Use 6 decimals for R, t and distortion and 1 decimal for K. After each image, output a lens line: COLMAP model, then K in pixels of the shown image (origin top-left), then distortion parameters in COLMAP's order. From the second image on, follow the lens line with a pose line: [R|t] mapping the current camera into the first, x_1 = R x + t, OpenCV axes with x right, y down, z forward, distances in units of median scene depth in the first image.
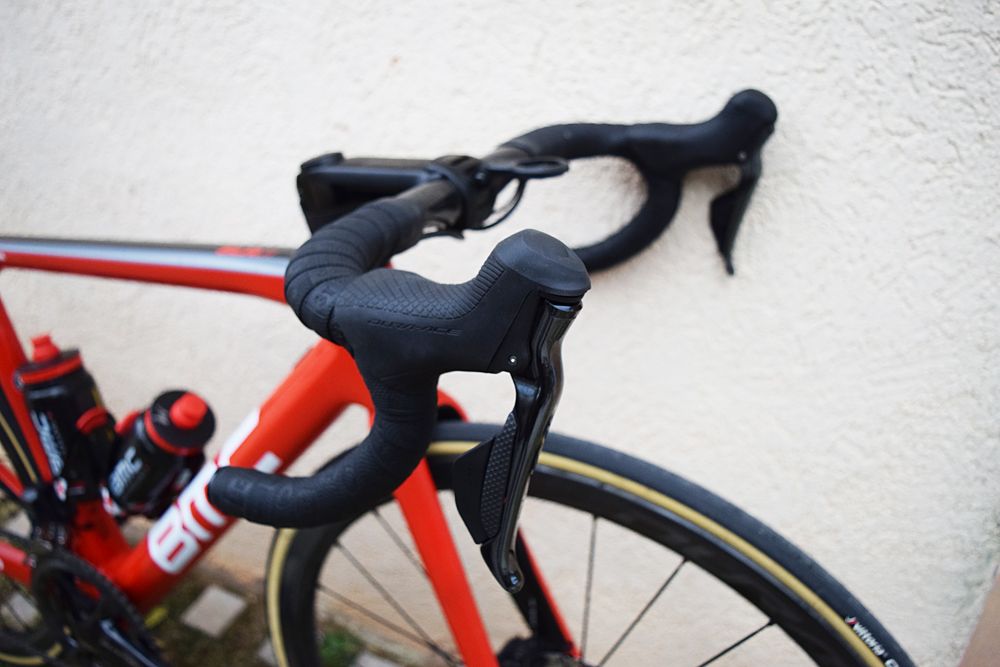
lens RADIAL K [[833.7, 0, 484.7], [0, 833.7, 330.3], [0, 0, 1]] dist [-0.080115, 0.011892]
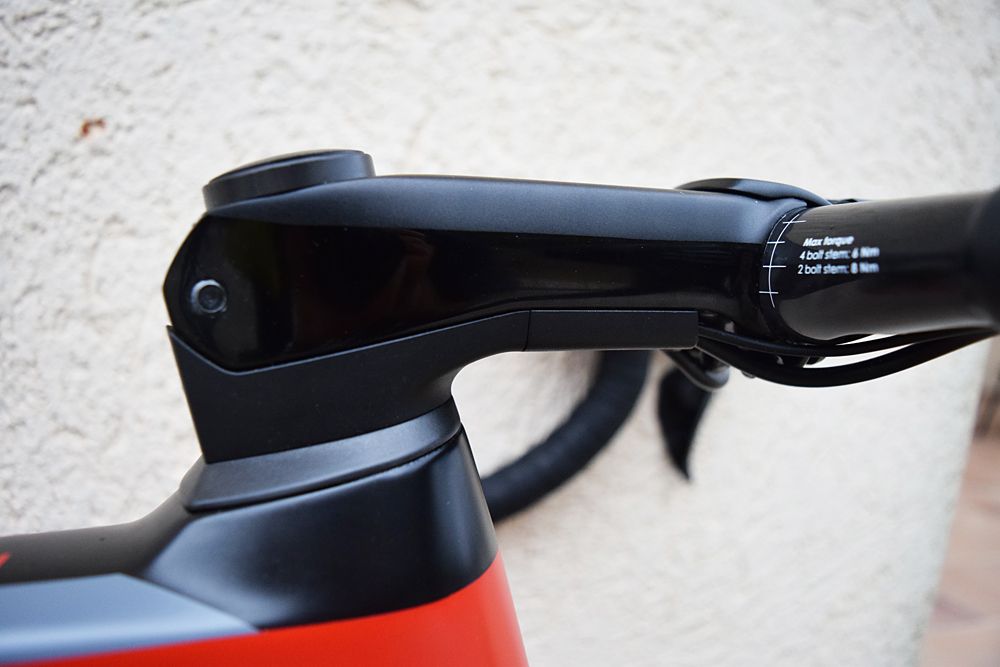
lens RADIAL K [[768.0, 0, 507.2], [0, 768.0, 330.8], [0, 0, 1]] dist [-0.102624, 0.026746]
pose [[0.645370, 0.038134, 0.762918, -0.283187], [0.252283, 0.932069, -0.260000, -0.054857], [-0.721007, 0.360268, 0.591909, 0.657111]]
